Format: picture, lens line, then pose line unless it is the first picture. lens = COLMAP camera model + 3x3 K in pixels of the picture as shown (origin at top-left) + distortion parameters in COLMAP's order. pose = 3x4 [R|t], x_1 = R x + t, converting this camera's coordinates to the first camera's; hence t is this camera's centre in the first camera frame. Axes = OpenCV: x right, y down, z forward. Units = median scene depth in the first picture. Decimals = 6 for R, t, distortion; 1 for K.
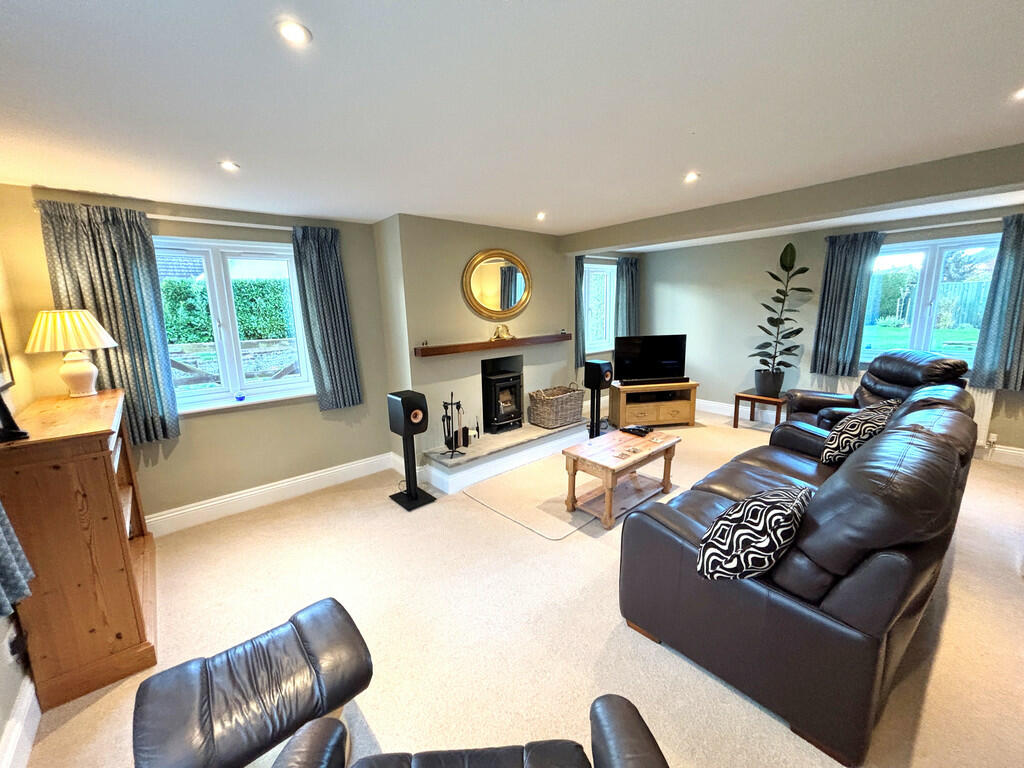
lens RADIAL K [[411.3, 0, 511.2], [0, 411.3, 383.5], [0, 0, 1]] dist [0.001915, 0.000146]
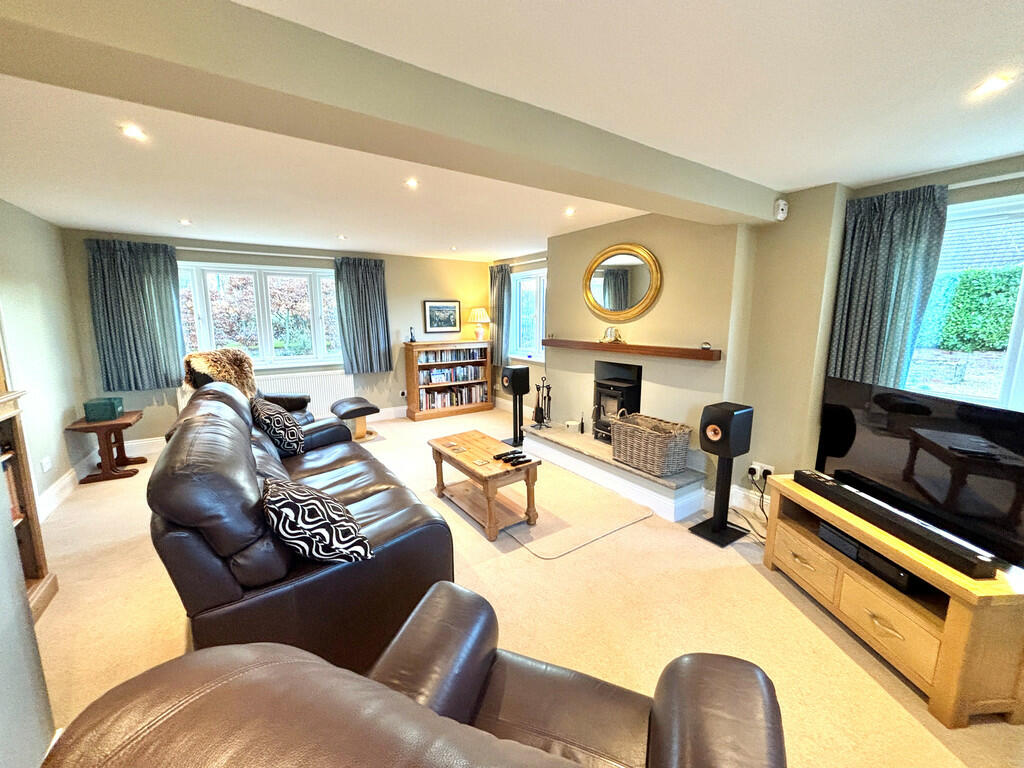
lens RADIAL K [[411.3, 0, 511.5], [0, 411.3, 382.9], [0, 0, 1]] dist [0.001915, 0.000146]
pose [[-0.125088, 0.184203, -0.974896, 0.939570], [-0.182689, 0.961536, 0.205119, -0.171489], [0.975181, 0.203760, -0.086625, 0.900202]]
